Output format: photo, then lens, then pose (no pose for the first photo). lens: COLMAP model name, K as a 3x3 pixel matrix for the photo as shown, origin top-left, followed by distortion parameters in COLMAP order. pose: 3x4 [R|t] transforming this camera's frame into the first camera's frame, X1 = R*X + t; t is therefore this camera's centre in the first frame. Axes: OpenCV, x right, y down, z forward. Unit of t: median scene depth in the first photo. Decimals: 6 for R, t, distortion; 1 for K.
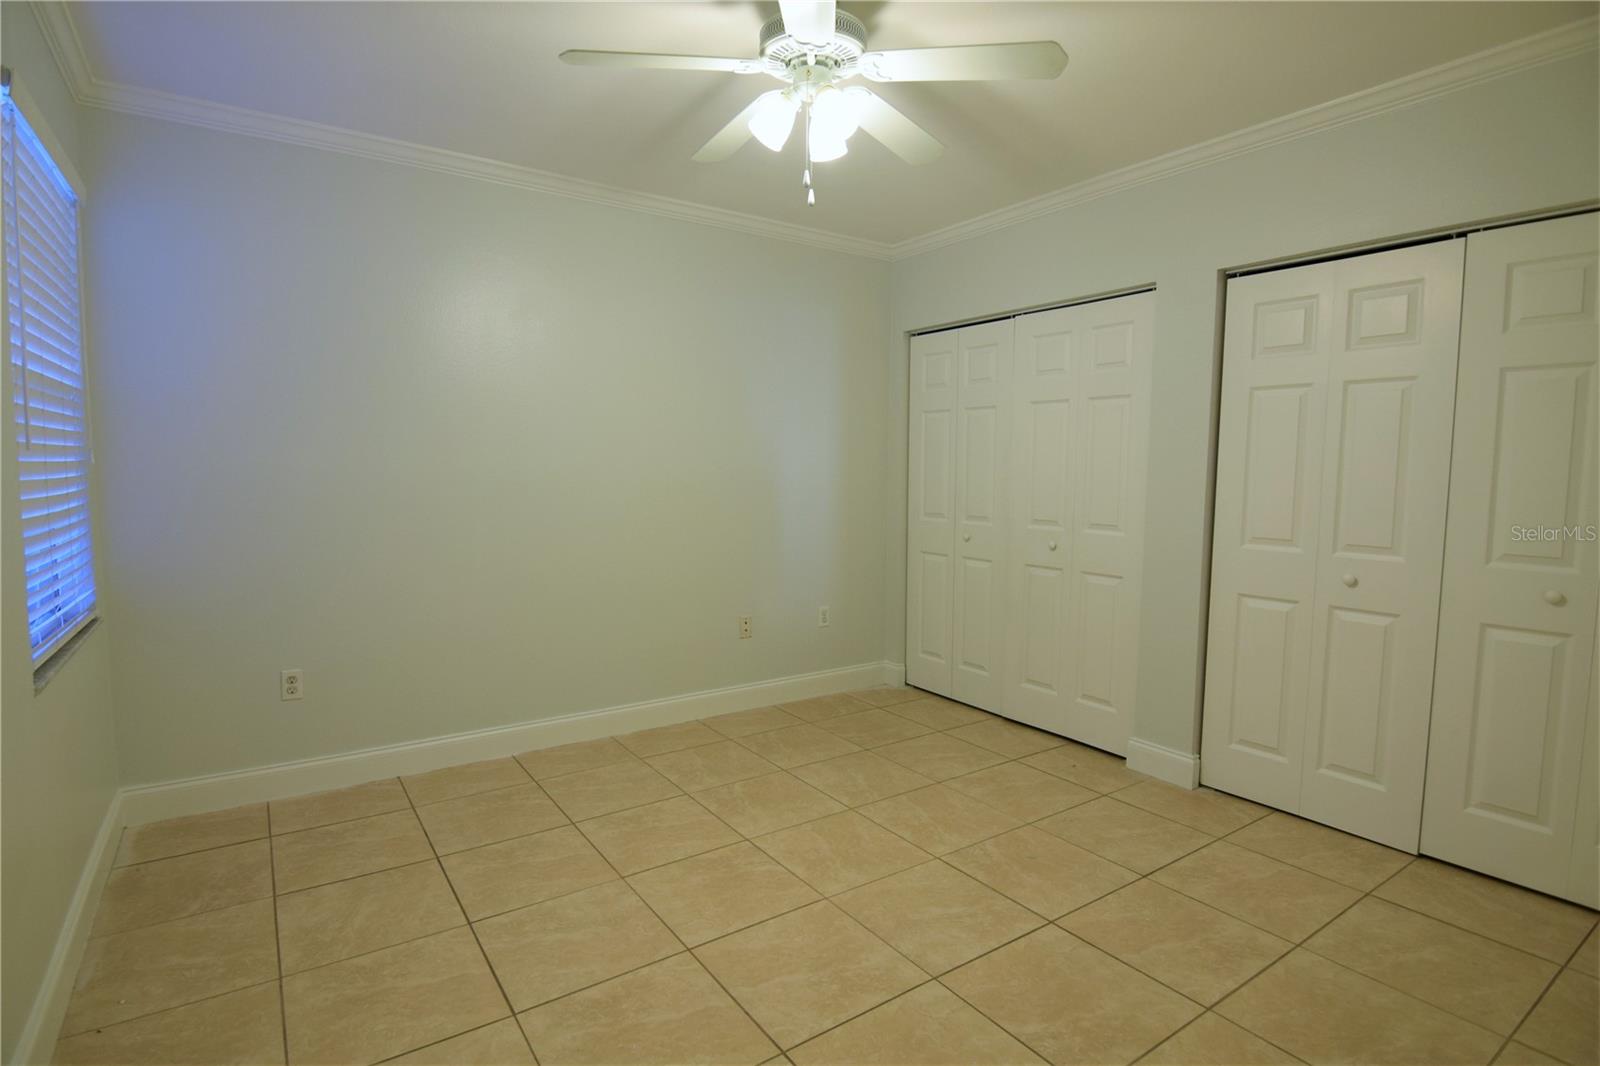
lens RADIAL K [[791.0, 0, 784.0], [0, 791.0, 530.6], [0, 0, 1]] dist [-0.012960, -0.000623]
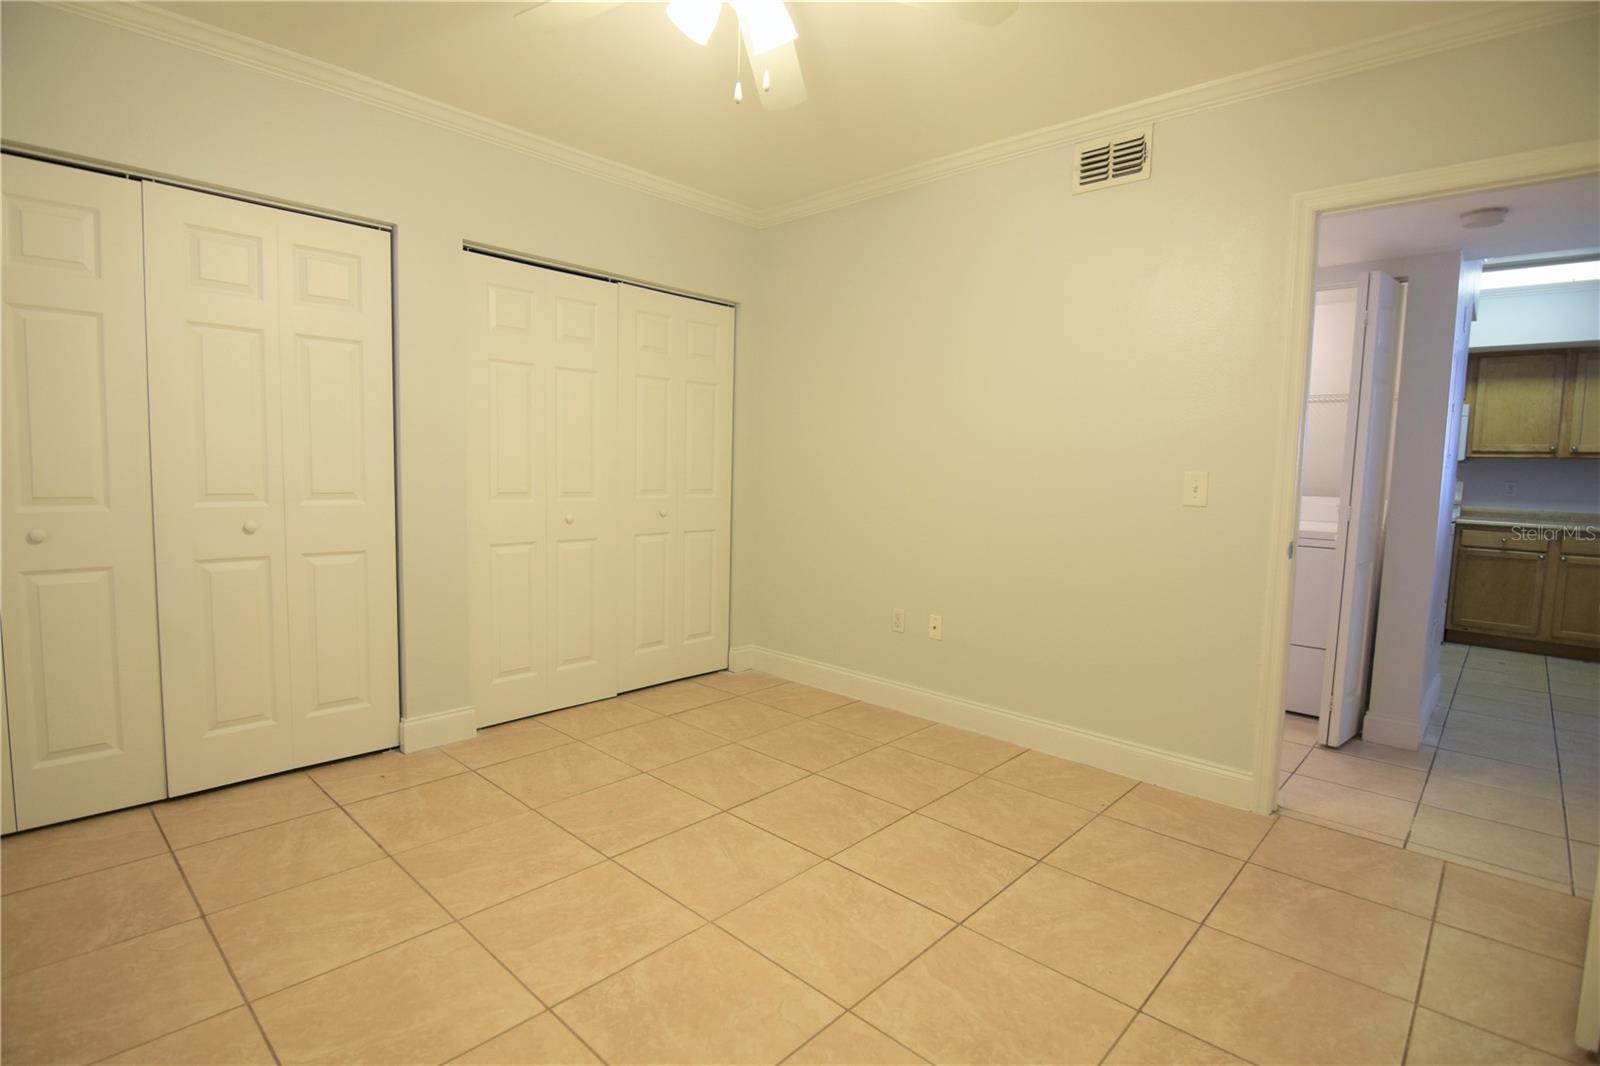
lens RADIAL K [[791.0, 0, 784.0], [0, 791.0, 530.6], [0, 0, 1]] dist [-0.012960, -0.000623]
pose [[-0.216128, -0.092505, 0.971973, -0.644270], [0.054931, 0.992773, 0.106699, -0.038140], [-0.974819, 0.076452, -0.209485, 0.906289]]
